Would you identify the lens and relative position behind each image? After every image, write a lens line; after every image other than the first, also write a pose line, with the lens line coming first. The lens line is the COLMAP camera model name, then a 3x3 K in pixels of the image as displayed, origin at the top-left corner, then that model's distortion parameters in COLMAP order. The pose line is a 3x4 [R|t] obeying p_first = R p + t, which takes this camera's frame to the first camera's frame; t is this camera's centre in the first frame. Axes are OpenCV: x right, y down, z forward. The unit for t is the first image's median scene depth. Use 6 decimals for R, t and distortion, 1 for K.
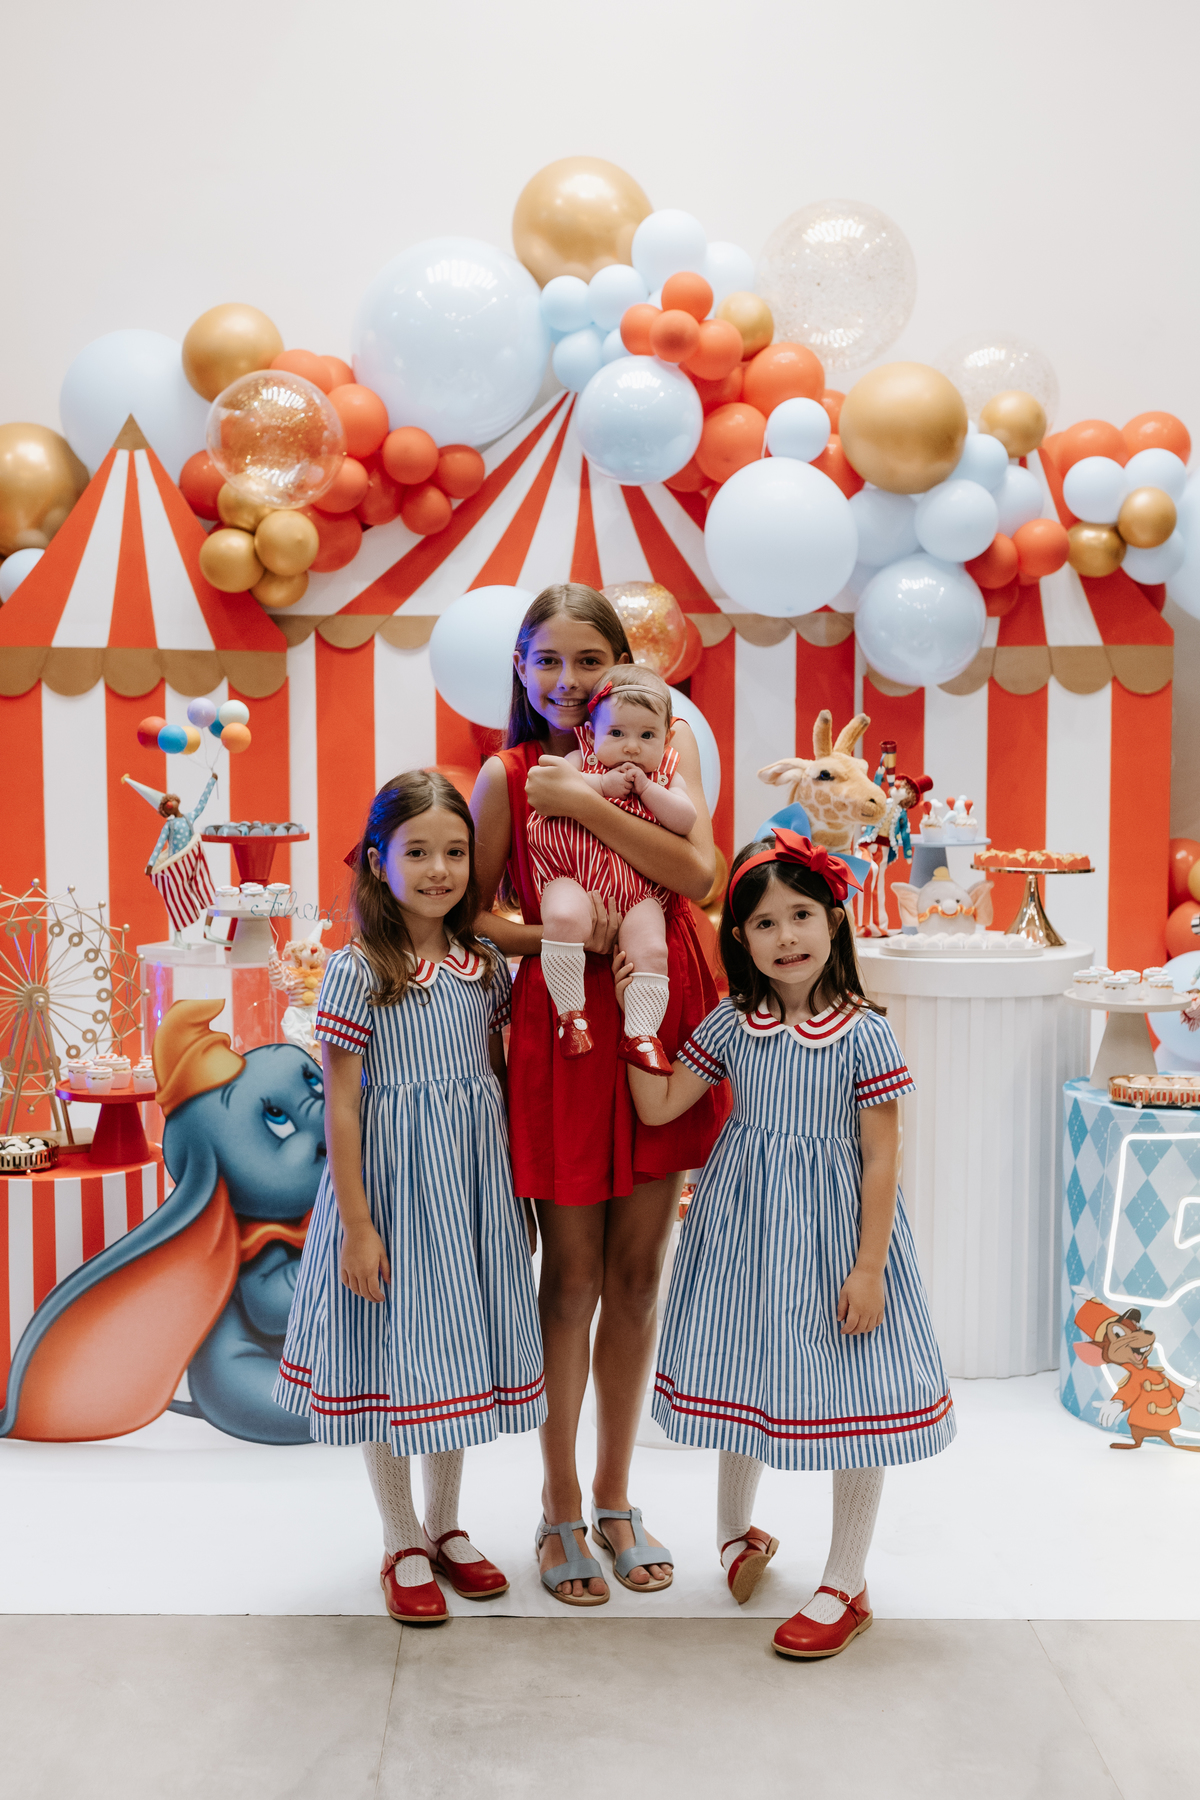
lens RADIAL K [[1921.0, 0, 546.4], [0, 1921.0, 814.4], [0, 0, 1]] dist [0.010538, 0.000000]
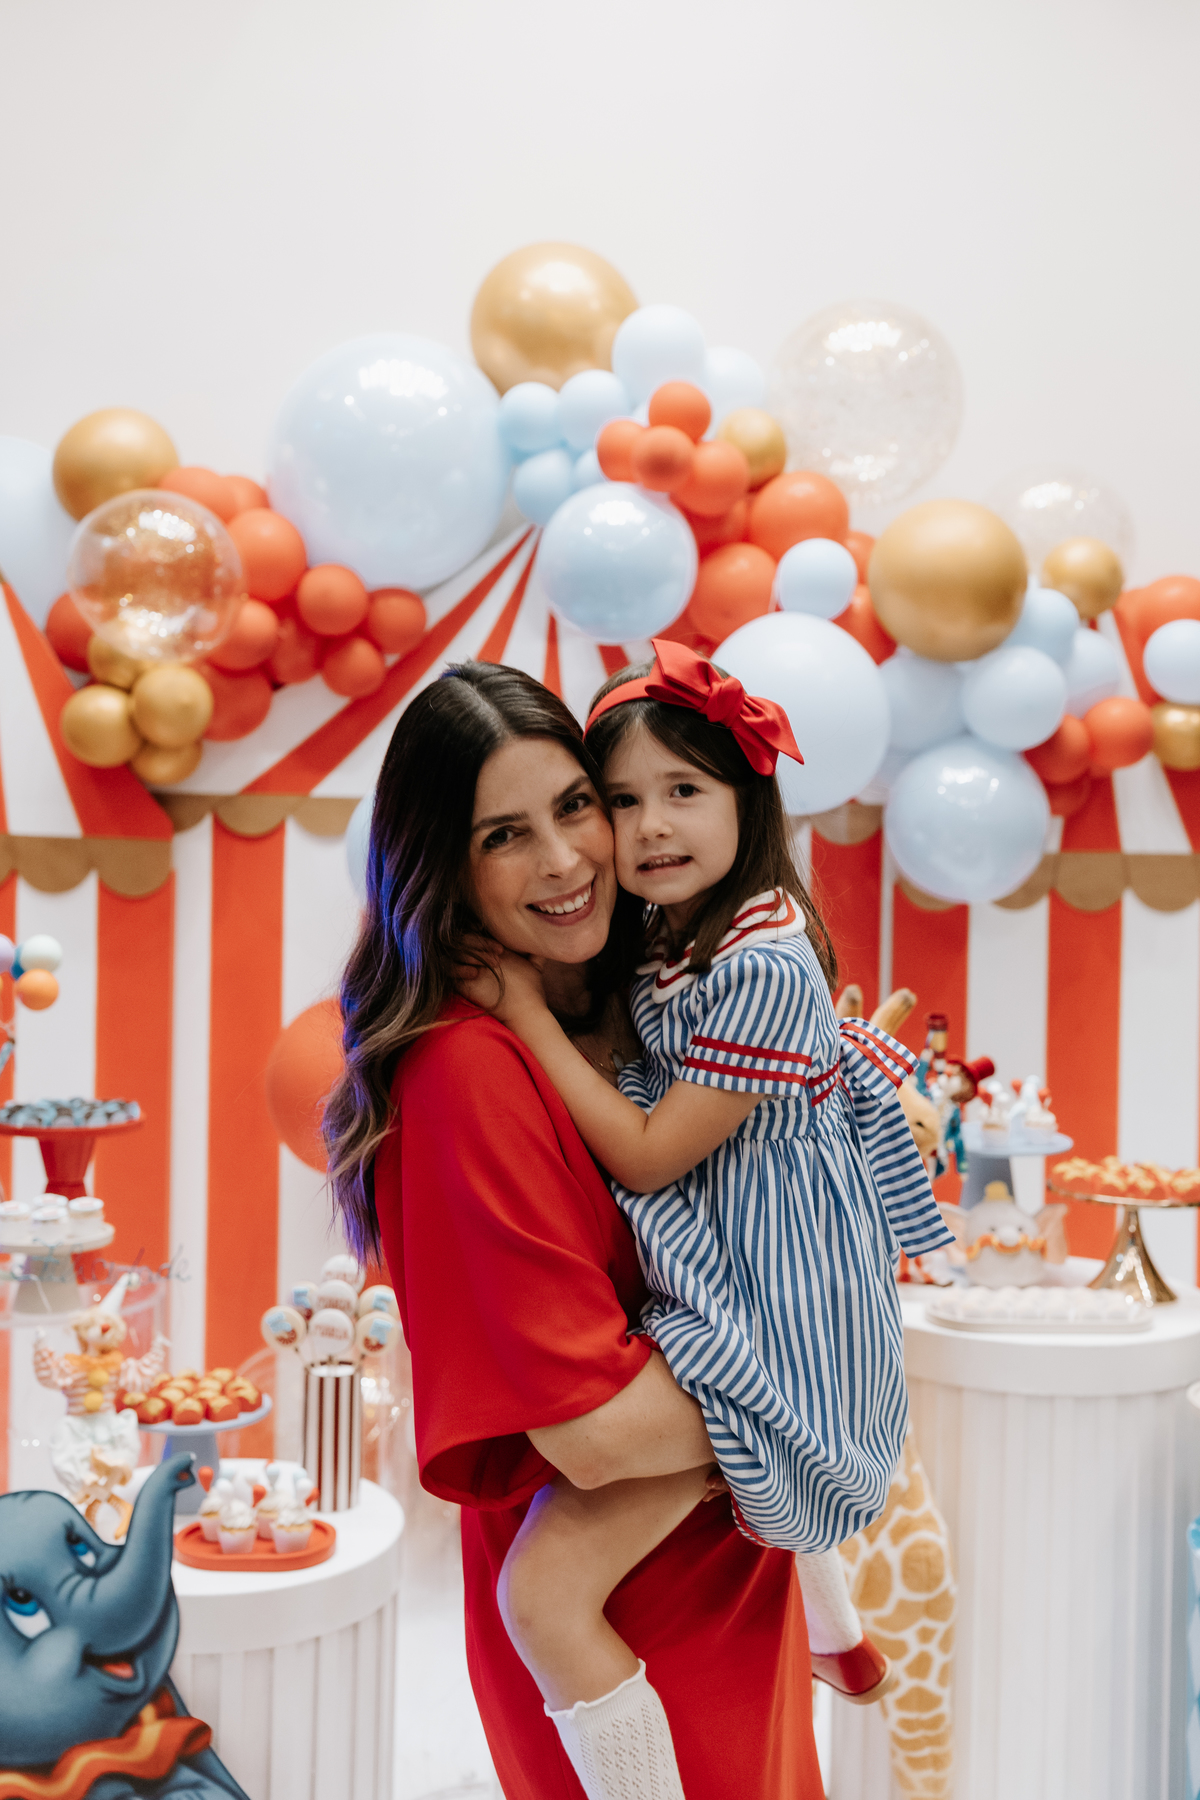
lens RADIAL K [[1921.0, 0, 598.0], [0, 1921.0, 783.4], [0, 0, 1]] dist [0.010538, 0.000000]
pose [[0.999601, 0.020588, 0.019315, 0.026331], [-0.019053, 0.996884, -0.076548, -0.052258], [-0.020830, 0.076149, 0.996879, 0.210150]]
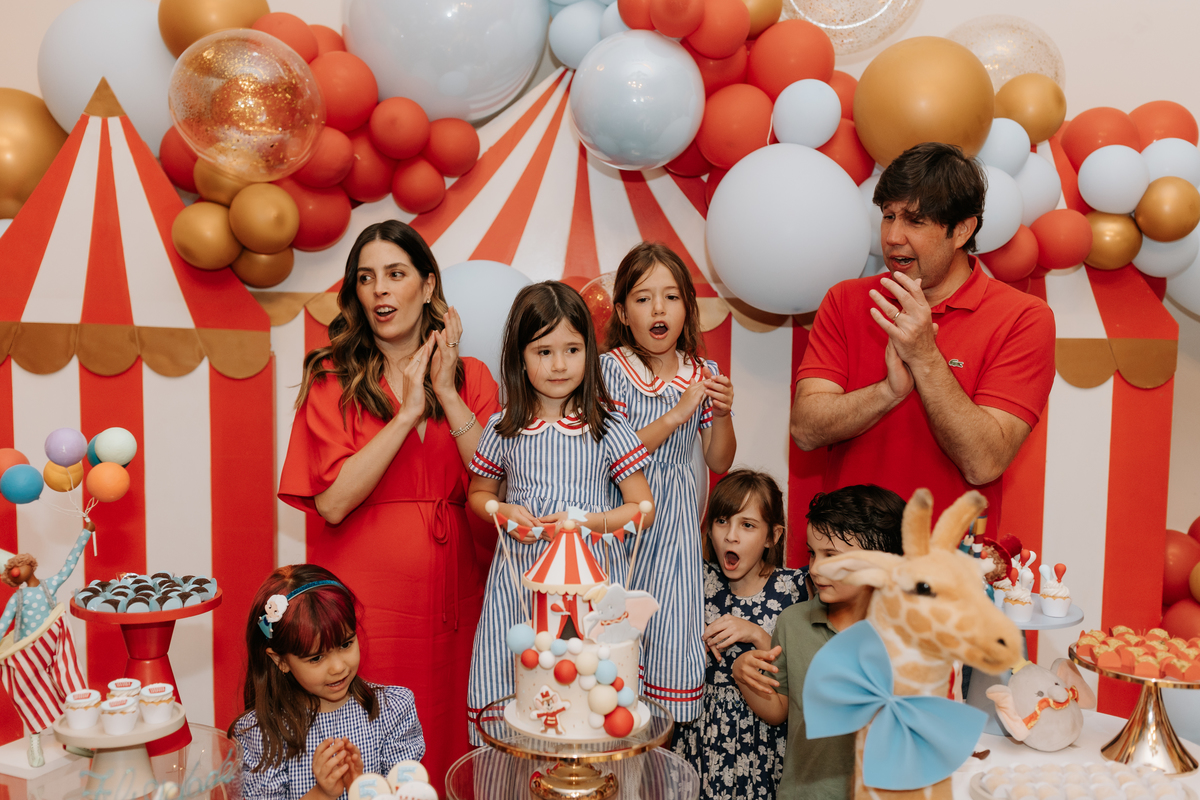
lens RADIAL K [[1168.1, 0, 591.8], [0, 1168.1, 397.2], [0, 0, 1]] dist [0.011924, 0.000000]
pose [[0.999558, 0.015176, 0.025549, 0.012029], [-0.015639, 0.999715, 0.018042, -0.066732], [-0.025268, -0.018433, 0.999511, 0.423705]]
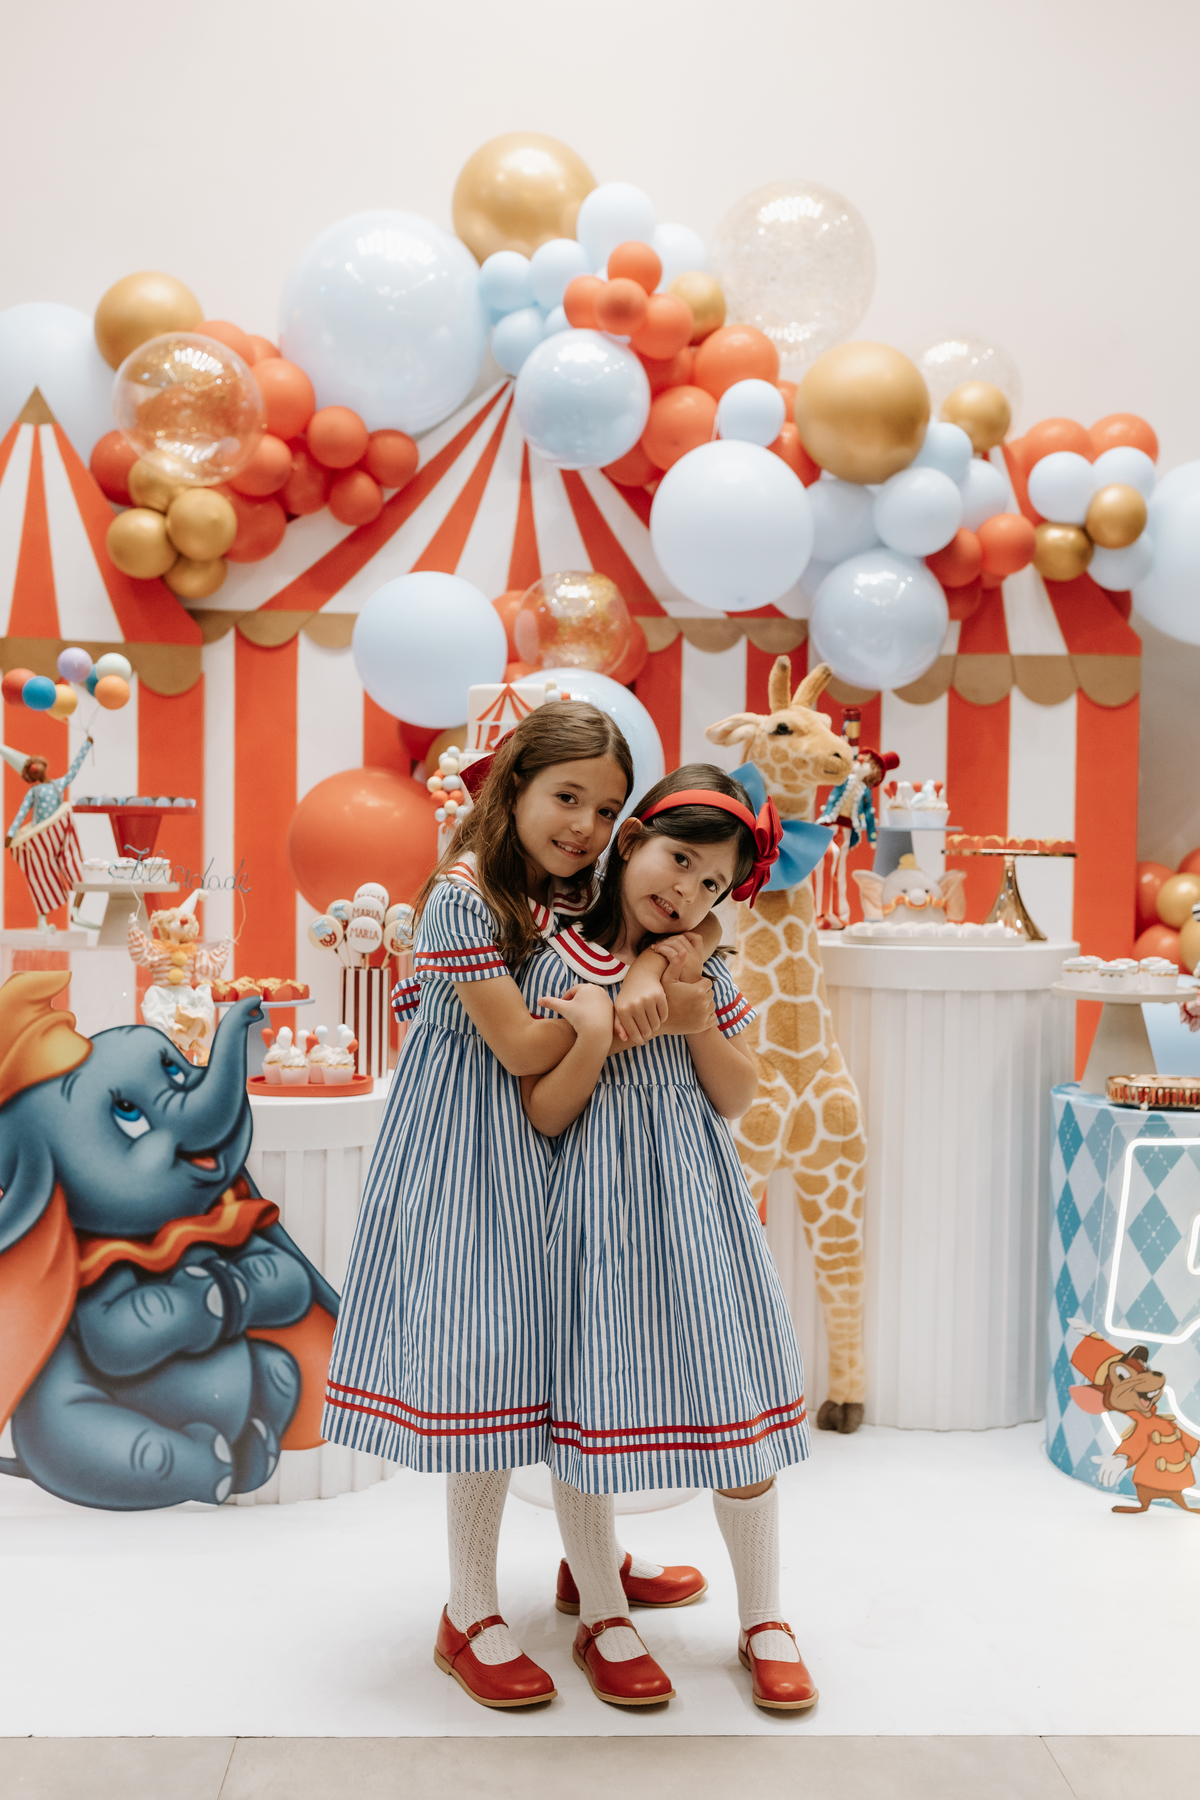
lens RADIAL K [[1752.2, 0, 583.9], [0, 1752.2, 858.4], [0, 0, 1]] dist [0.011924, 0.000000]
pose [[0.999067, 0.013262, 0.041112, 0.016707], [-0.011752, 0.999255, -0.036752, 0.049080], [-0.041569, 0.036235, 0.998478, 0.152920]]
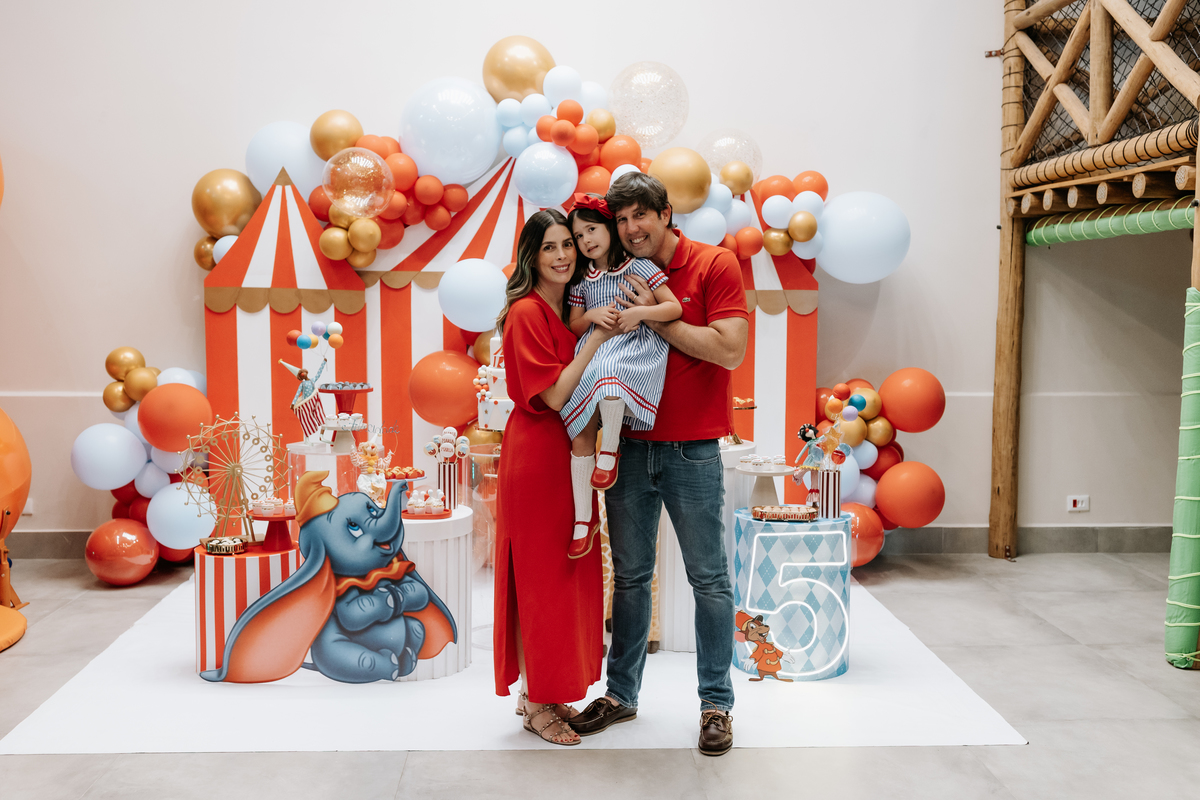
lens RADIAL K [[1168.1, 0, 593.4], [0, 1168.1, 360.4], [0, 0, 1]] dist [0.011924, 0.000000]
pose [[0.998777, 0.003255, 0.049340, 0.037940], [-0.003388, 0.999991, 0.002616, -0.018823], [-0.049331, -0.002780, 0.998779, -0.190248]]
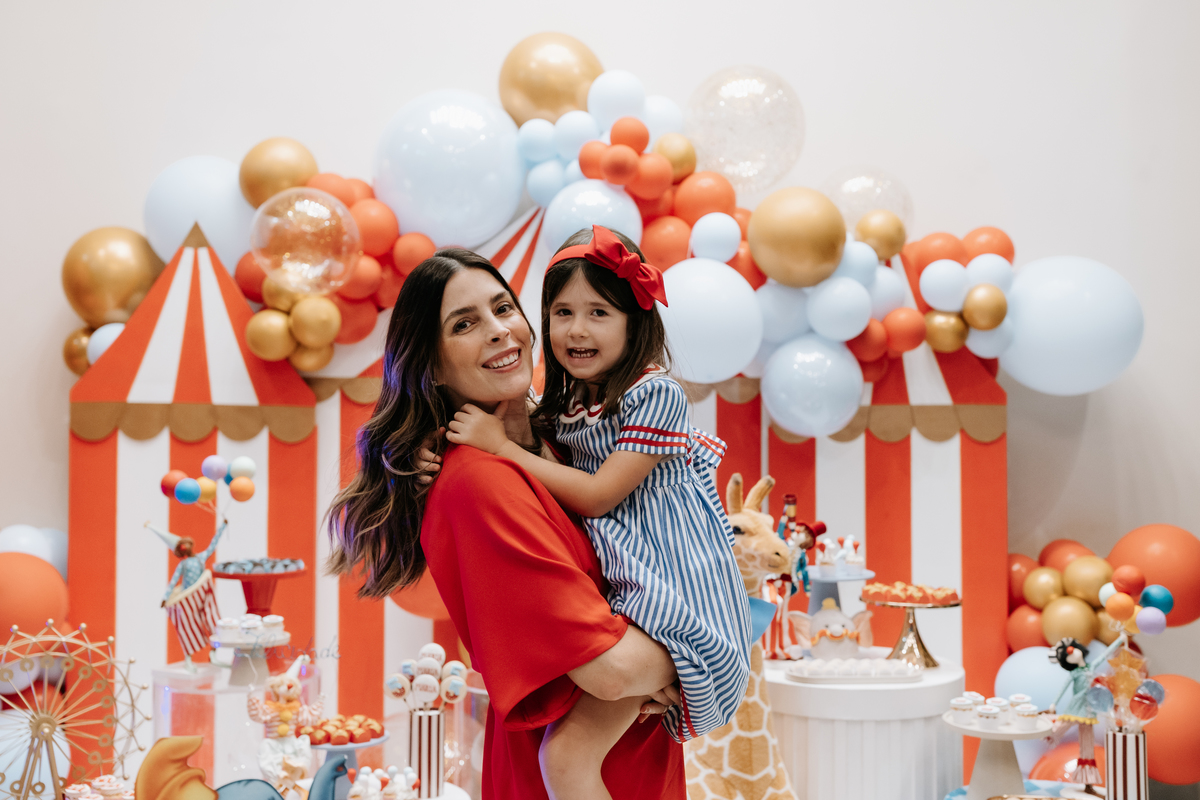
lens RADIAL K [[1280.7, 0, 605.6], [0, 1280.7, 352.8], [0, 0, 1]] dist [0.010538, 0.000000]
pose [[0.999321, 0.005895, 0.036361, 0.025986], [-0.002057, 0.994501, -0.104704, -0.032833], [-0.036778, 0.104558, 0.993839, 0.154957]]
